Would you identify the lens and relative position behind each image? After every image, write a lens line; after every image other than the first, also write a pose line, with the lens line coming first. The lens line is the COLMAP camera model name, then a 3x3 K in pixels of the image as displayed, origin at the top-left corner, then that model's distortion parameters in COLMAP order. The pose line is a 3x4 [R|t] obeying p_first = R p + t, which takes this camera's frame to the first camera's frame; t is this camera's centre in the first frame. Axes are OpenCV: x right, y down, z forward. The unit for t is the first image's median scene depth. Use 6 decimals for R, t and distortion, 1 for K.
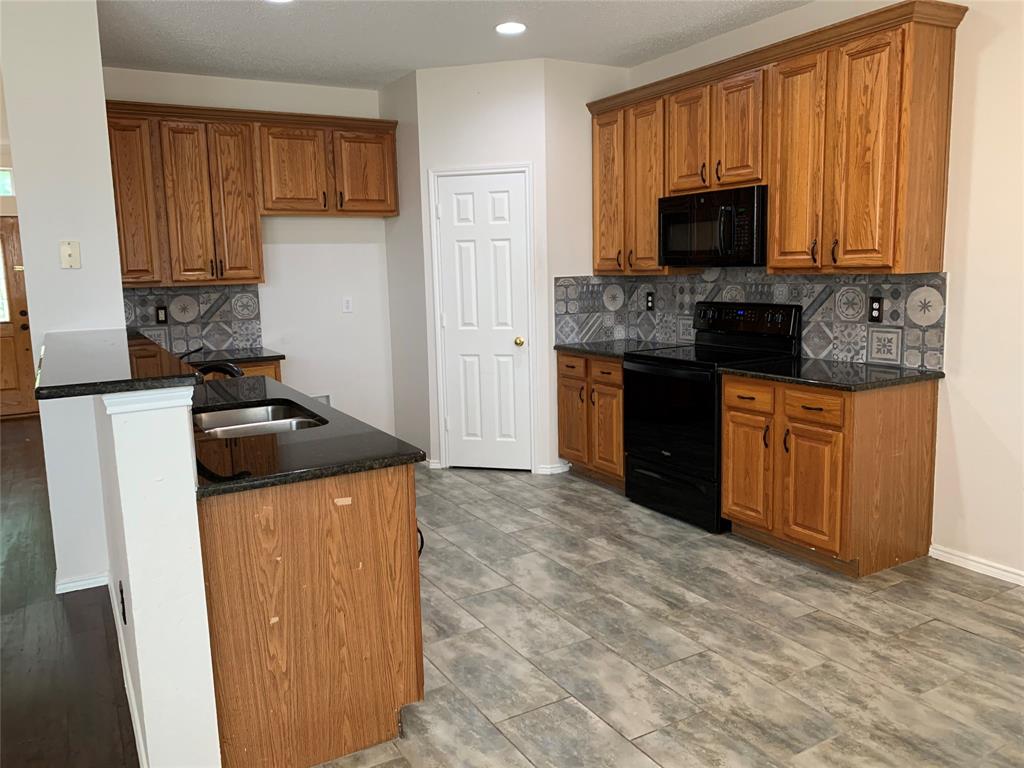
lens RADIAL K [[782.8, 0, 506.5], [0, 782.8, 383.0], [0, 0, 1]] dist [0.041653, -0.065408]
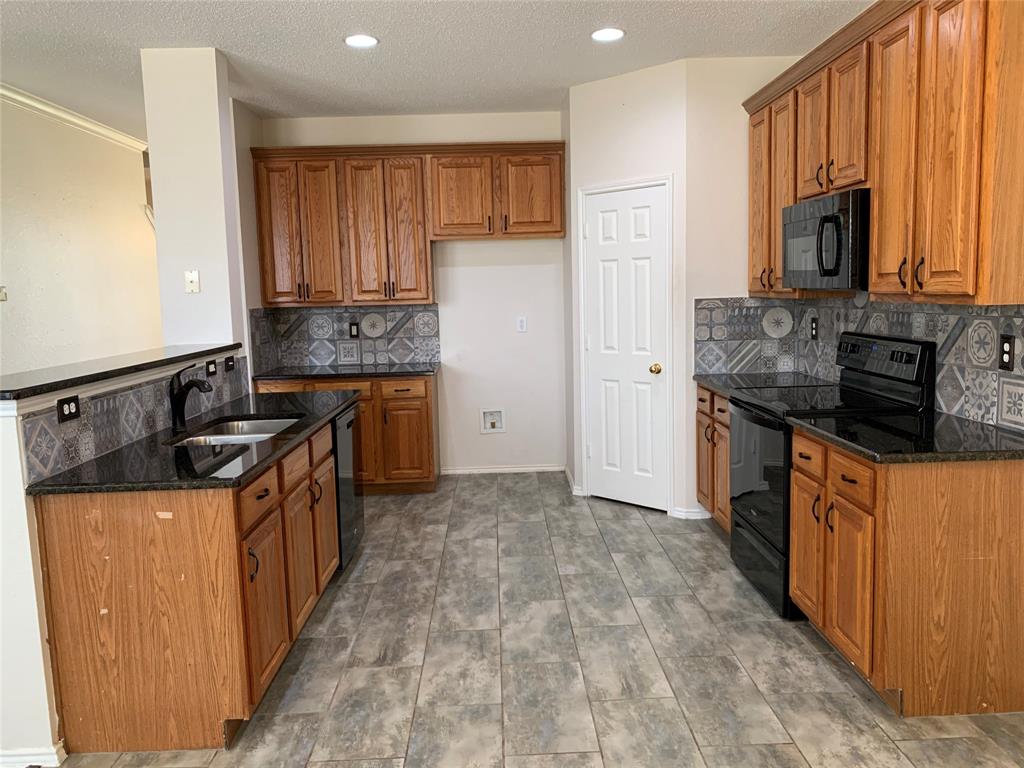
lens RADIAL K [[782.8, 0, 513.6], [0, 782.8, 382.5], [0, 0, 1]] dist [0.041653, -0.065408]
pose [[0.878709, 0.058113, -0.473807, 0.403707], [-0.065569, 0.997848, 0.000785, -0.035779], [0.472833, 0.030377, 0.880628, 0.149748]]
